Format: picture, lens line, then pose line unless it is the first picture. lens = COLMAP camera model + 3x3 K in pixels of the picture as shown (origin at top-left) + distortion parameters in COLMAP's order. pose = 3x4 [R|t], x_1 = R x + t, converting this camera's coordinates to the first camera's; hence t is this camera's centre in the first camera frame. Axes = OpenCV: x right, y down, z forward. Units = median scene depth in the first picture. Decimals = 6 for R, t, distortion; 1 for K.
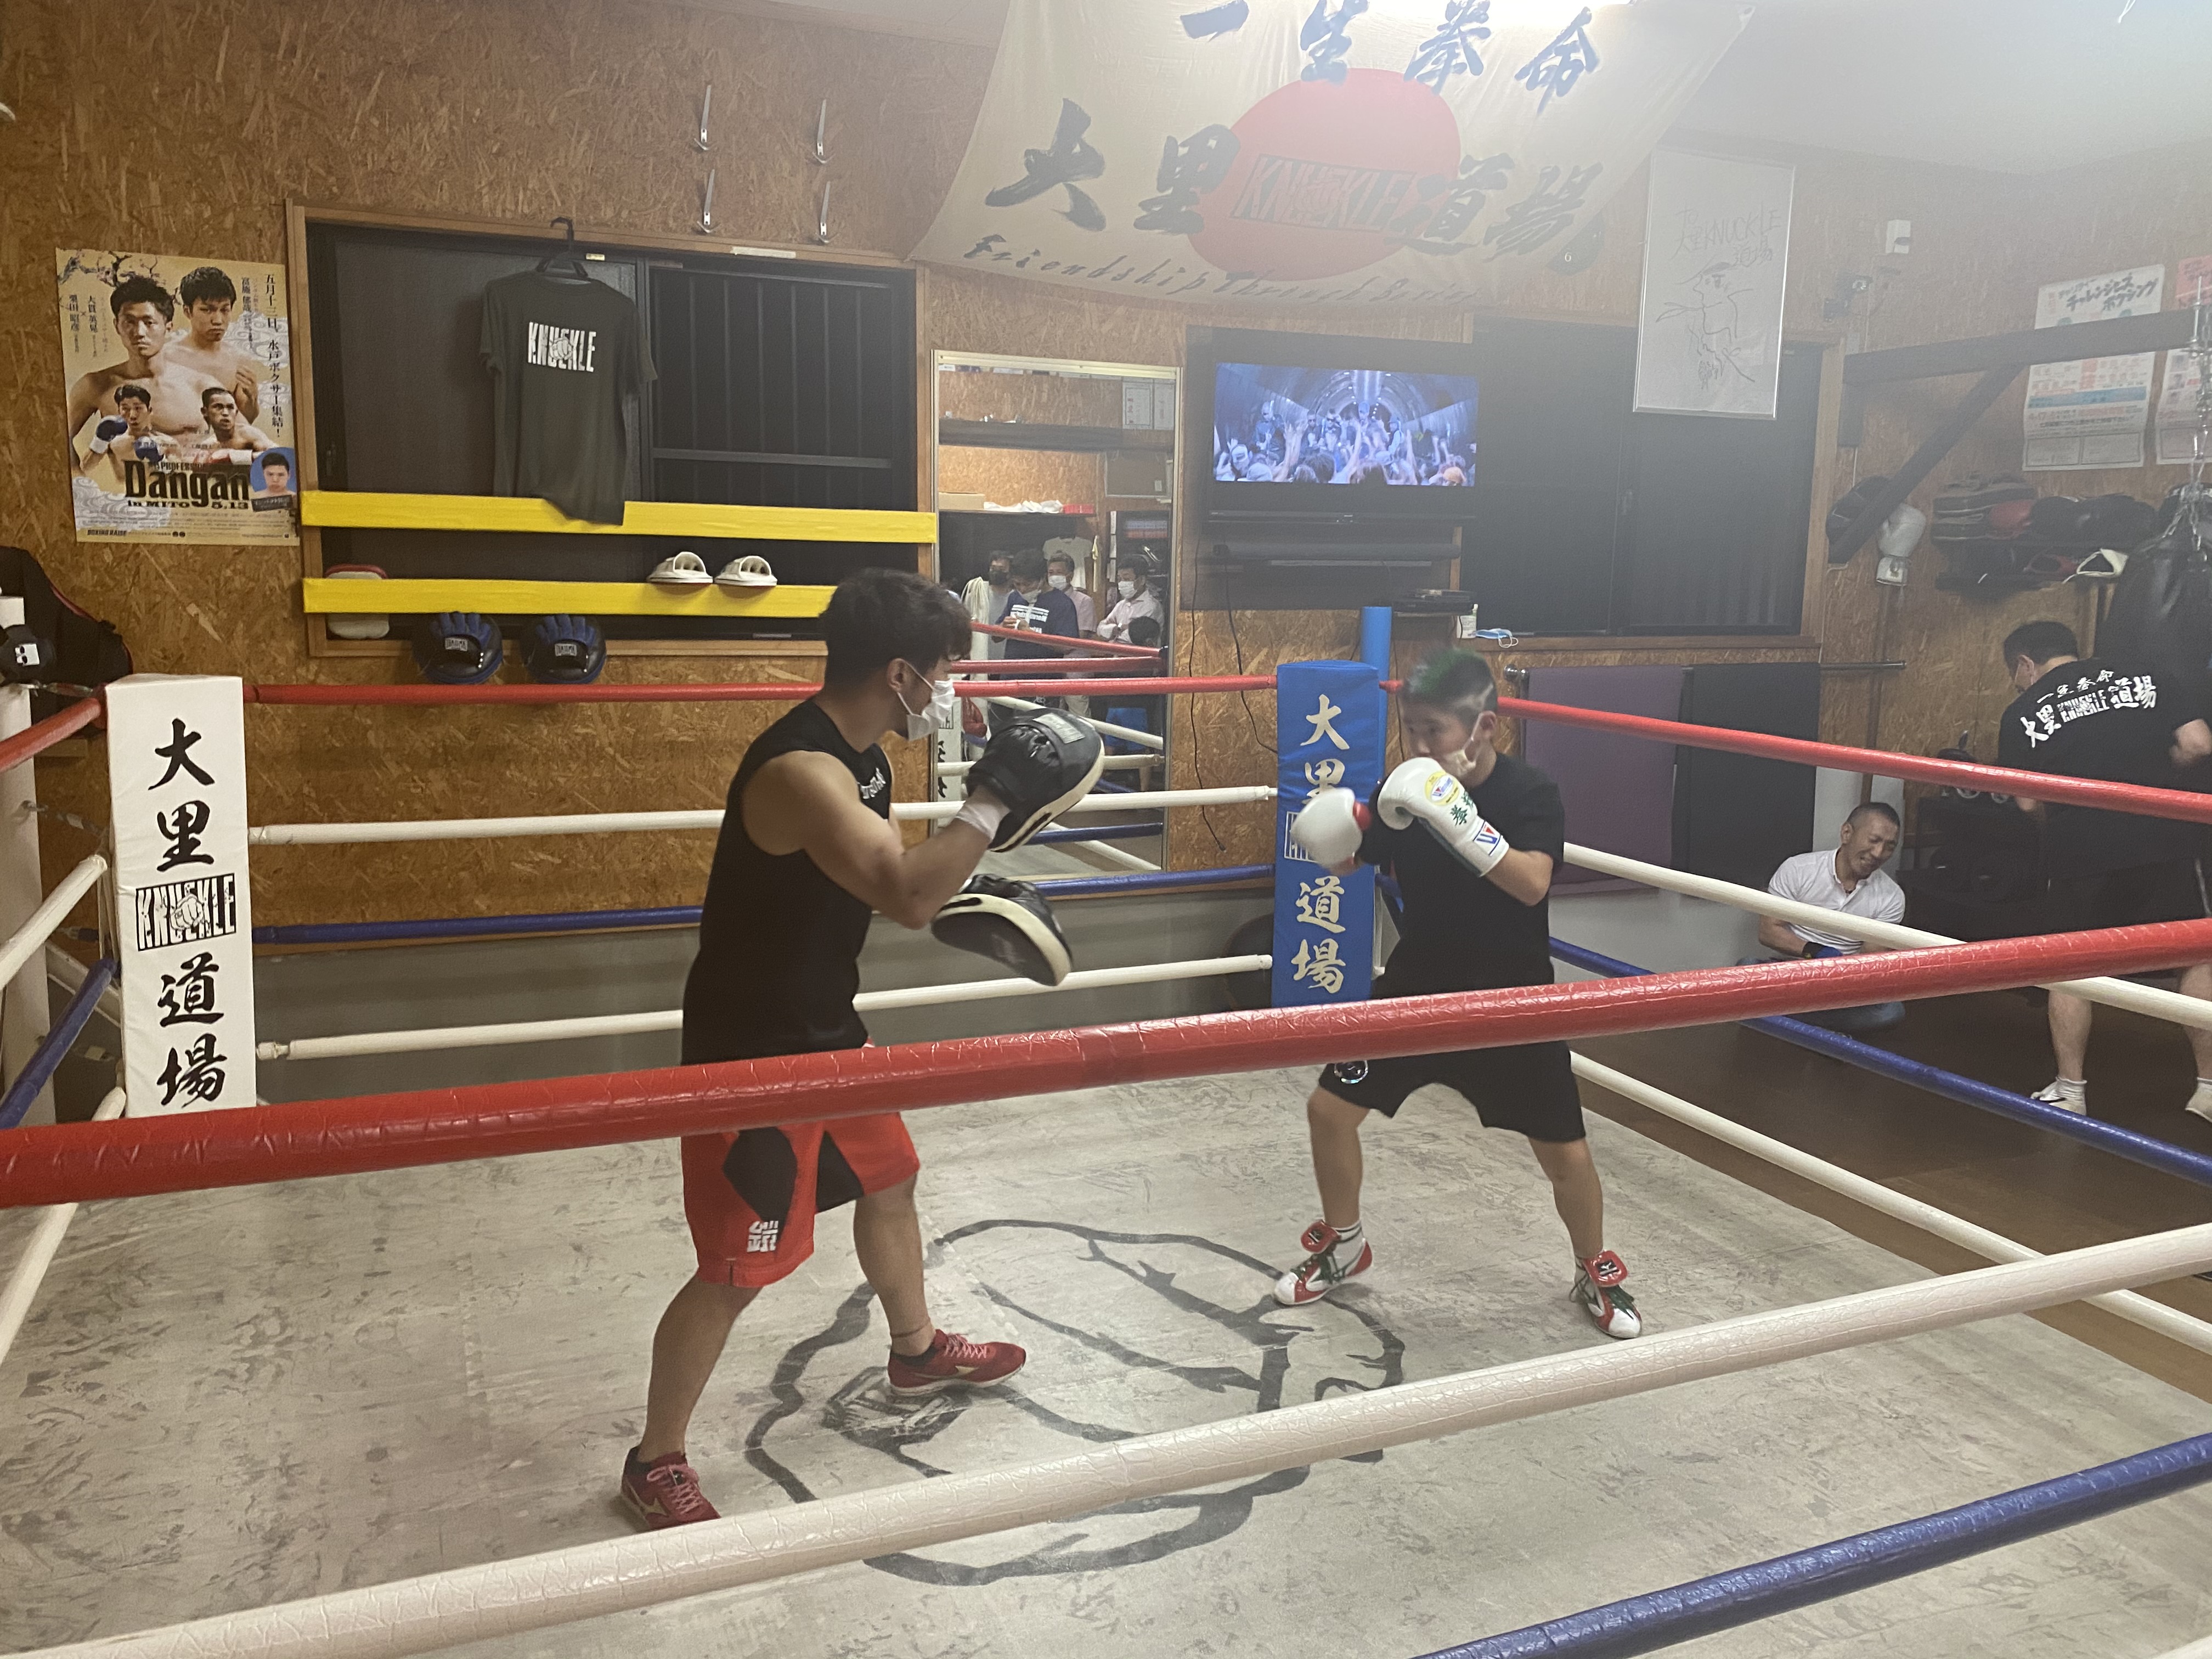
lens RADIAL K [[1669.0, 0, 1105.8], [0, 1669.0, 813.3], [0, 0, 1]] dist [0.013637, -0.015486]
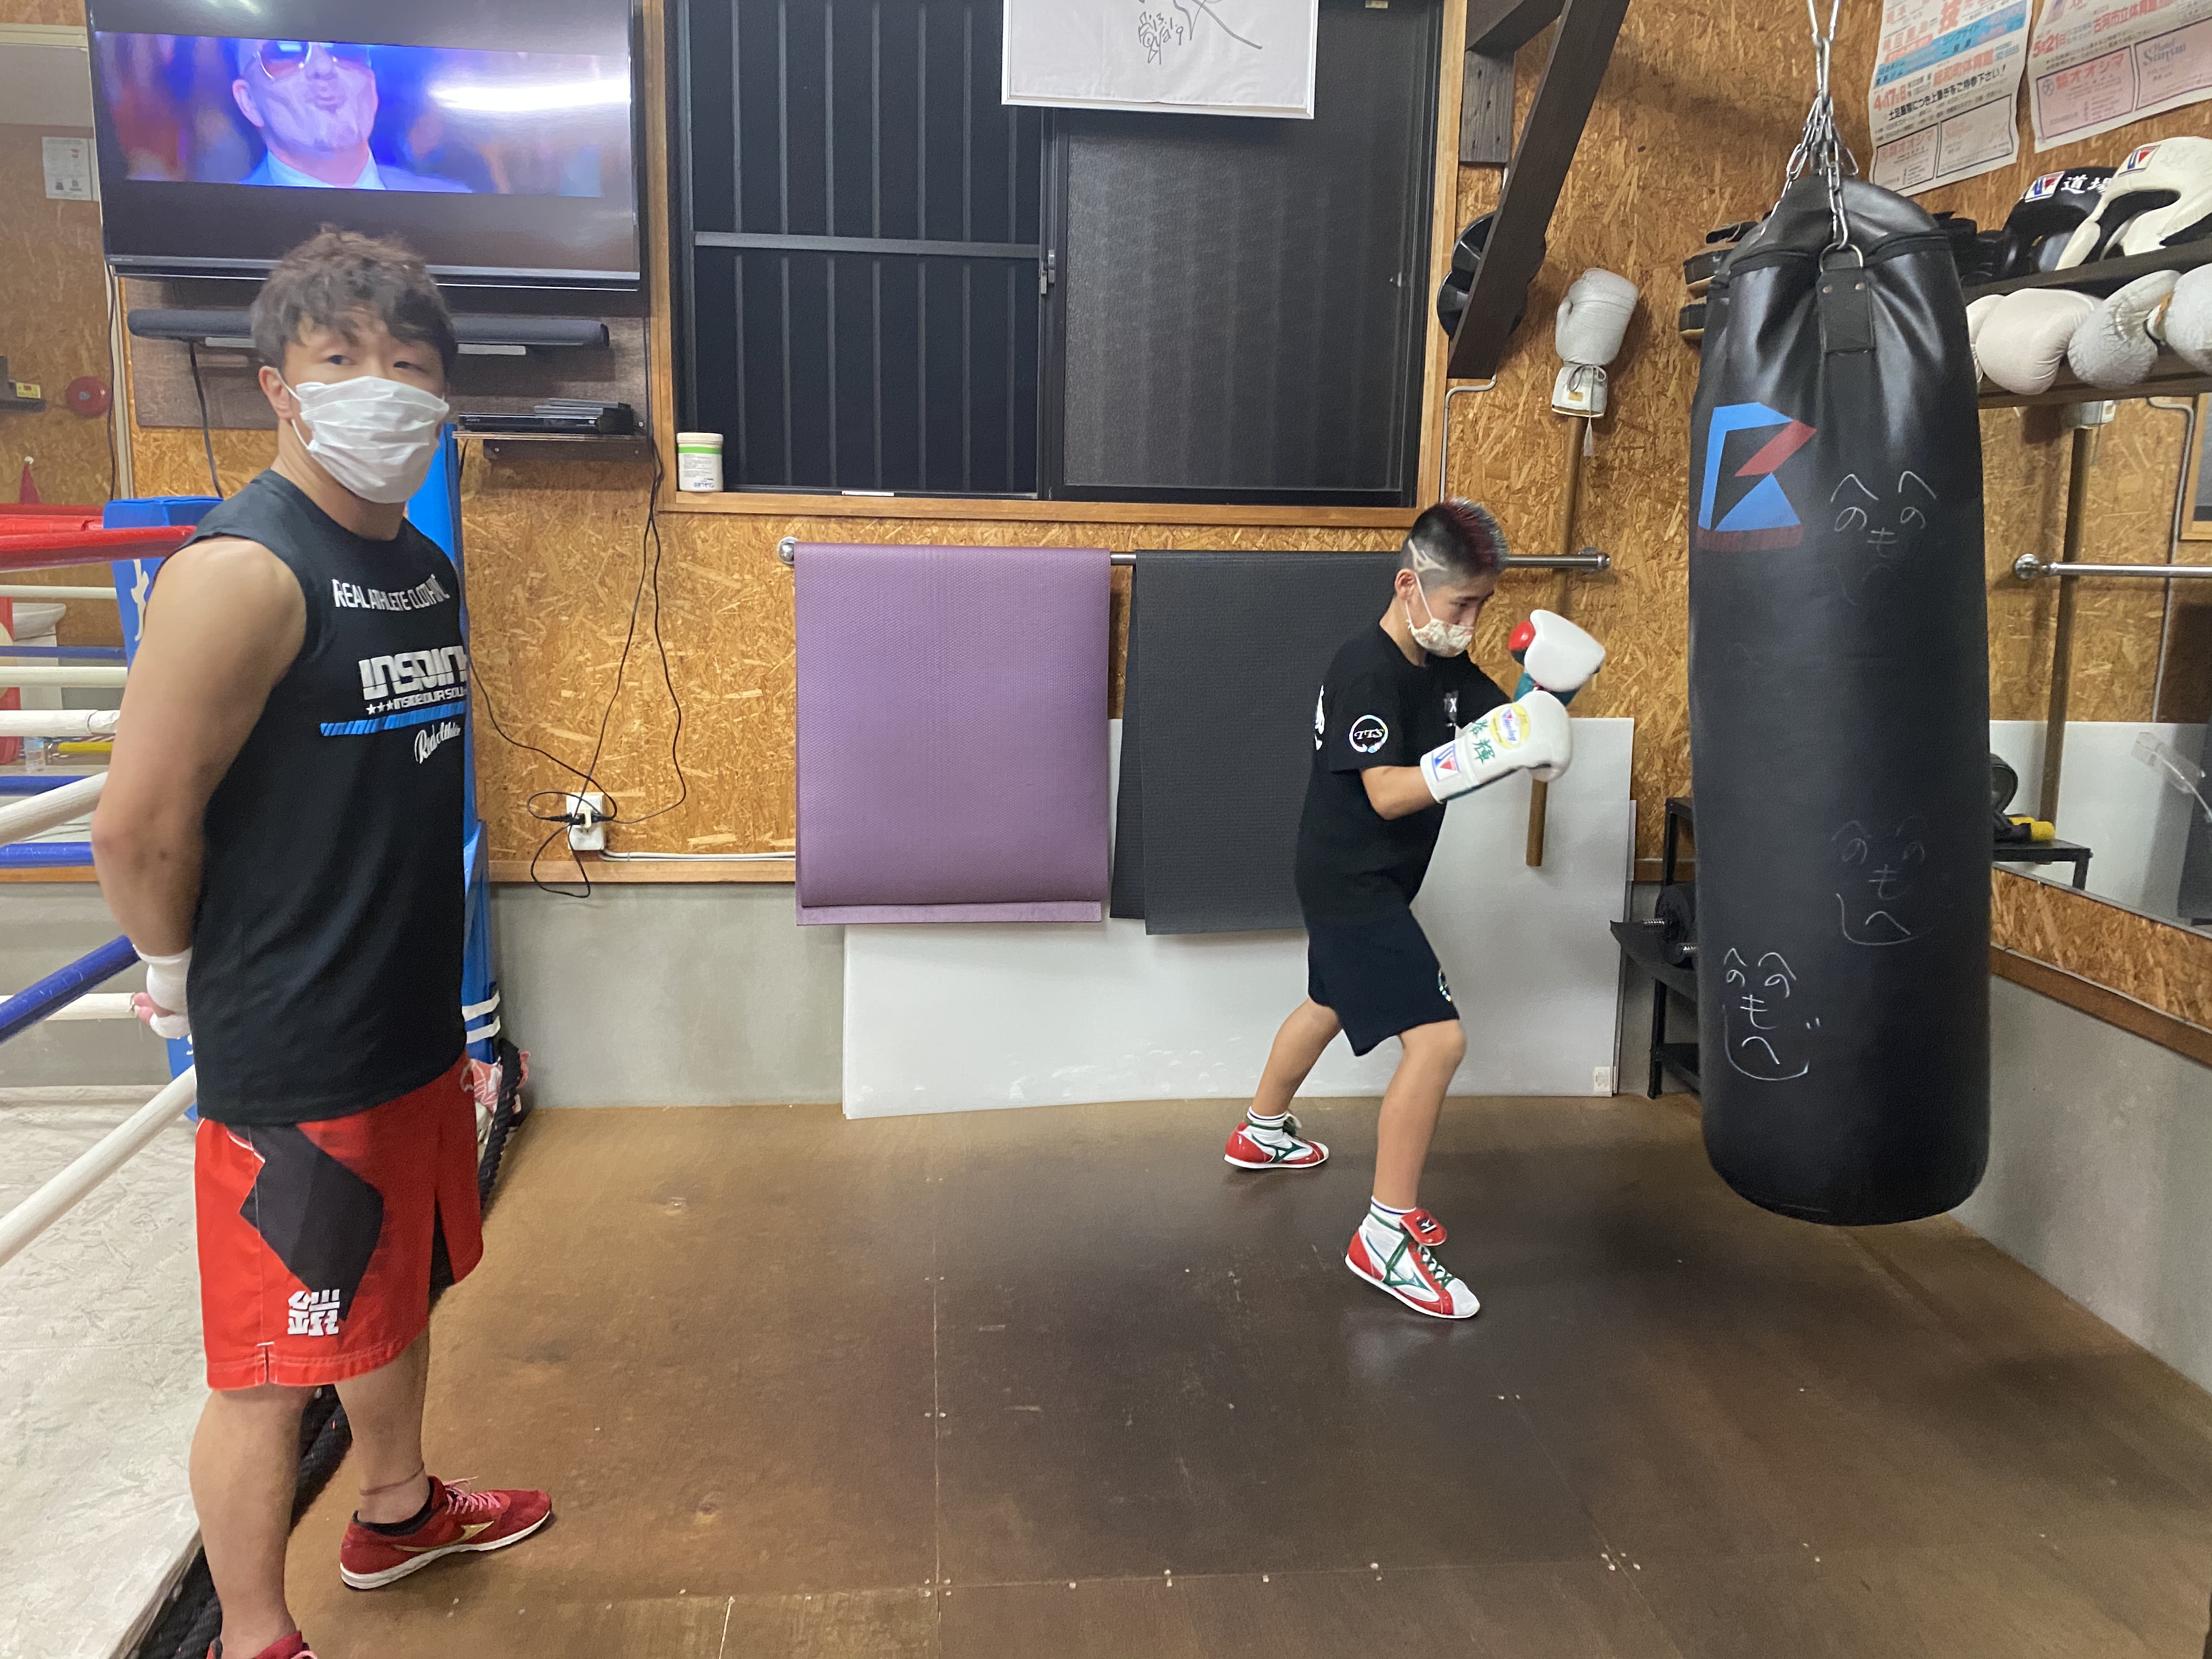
lens RADIAL K [[1678.5, 0, 1068.9], [0, 1678.5, 810.9], [0, 0, 1]] dist [0.030269, -0.038411]
pose [[0.957582, 0.050870, -0.283634, 0.716628], [-0.049578, 0.998701, 0.011737, -0.004273], [0.283863, 0.002823, 0.958861, 0.620038]]
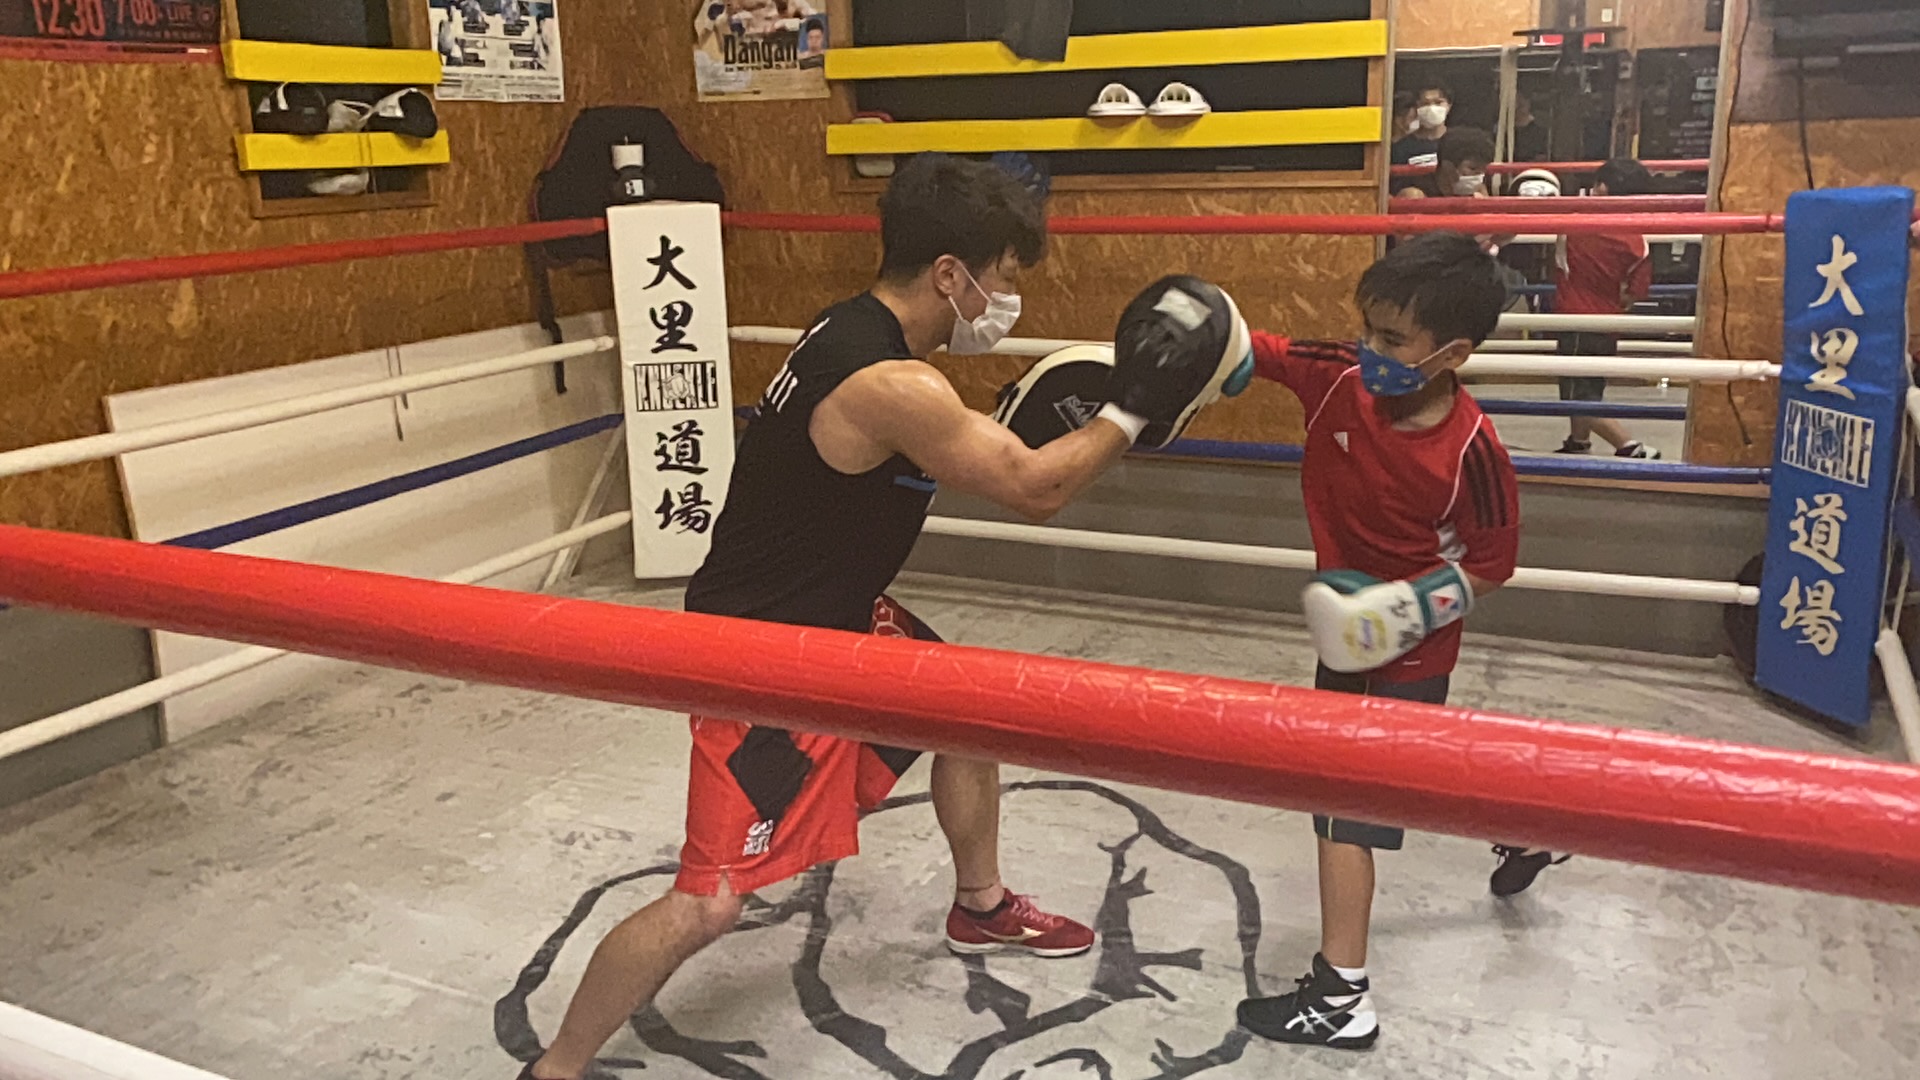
lens RADIAL K [[1516.2, 0, 954.3], [0, 1516.2, 519.1], [0, 0, 1]] dist [0.071092, -0.106451]
pose [[0.660376, 0.149754, -0.735851, 0.445434], [-0.076535, 0.988233, 0.132431, -0.011851], [0.747024, -0.031136, 0.664067, 0.337328]]
